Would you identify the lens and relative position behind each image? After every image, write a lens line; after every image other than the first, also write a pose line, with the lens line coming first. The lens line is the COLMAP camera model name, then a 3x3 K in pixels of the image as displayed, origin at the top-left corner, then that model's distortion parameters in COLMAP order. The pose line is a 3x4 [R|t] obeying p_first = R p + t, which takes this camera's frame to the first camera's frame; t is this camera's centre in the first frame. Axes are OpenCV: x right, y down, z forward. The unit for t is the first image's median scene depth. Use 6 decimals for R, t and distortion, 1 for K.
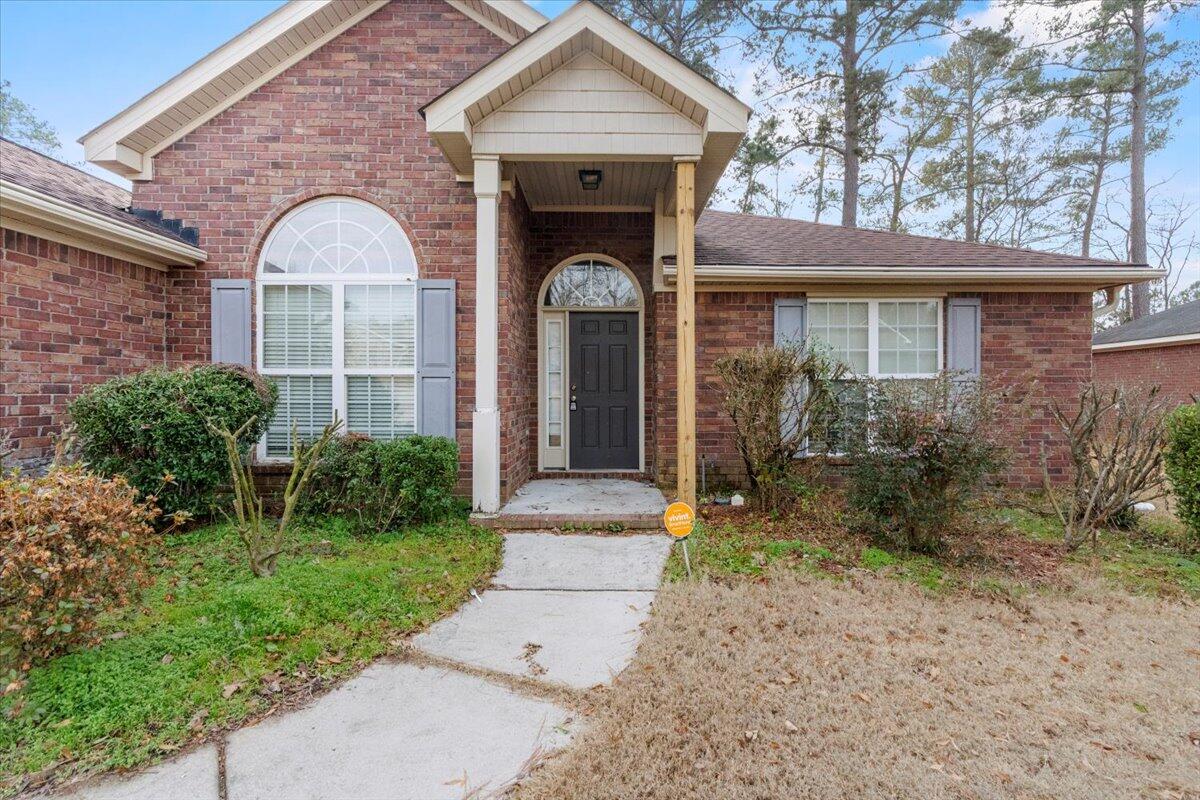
lens RADIAL K [[547.7, 0, 602.4], [0, 547.7, 397.4], [0, 0, 1]] dist [-0.007252, 0.000070]
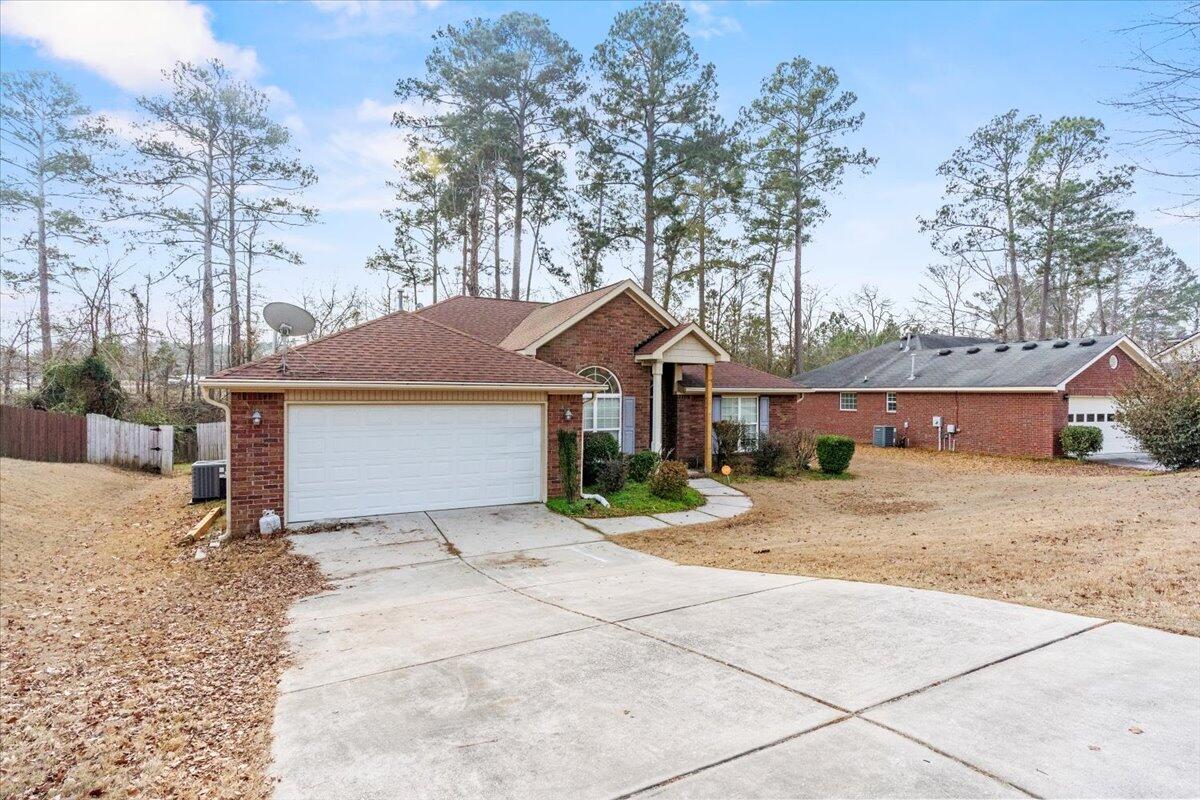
lens RADIAL K [[594.3, 0, 600.0], [0, 594.3, 400.0], [0, 0, 1]] dist [-0.000211, 0.000069]
pose [[0.890441, -0.001114, 0.455097, -1.828739], [-0.003359, 0.999954, 0.009019, -0.223191], [-0.455086, -0.009560, 0.890396, -1.669409]]
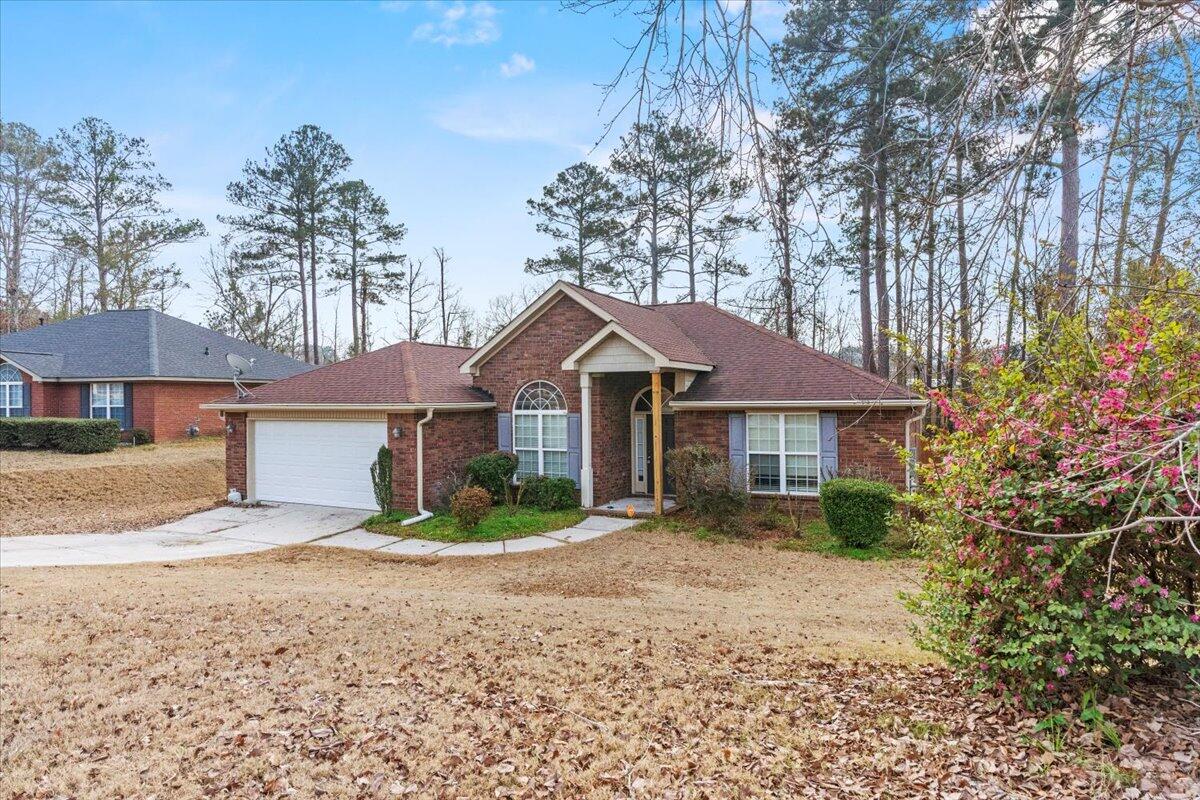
lens RADIAL K [[668.9, 0, 600.0], [0, 668.9, 400.0], [0, 0, 1]] dist [-0.002015, 0.000023]
pose [[0.898591, -0.007757, -0.438718, 1.123821], [0.006533, 0.999969, -0.004299, -0.260388], [0.438738, 0.000997, 0.898615, -1.657817]]
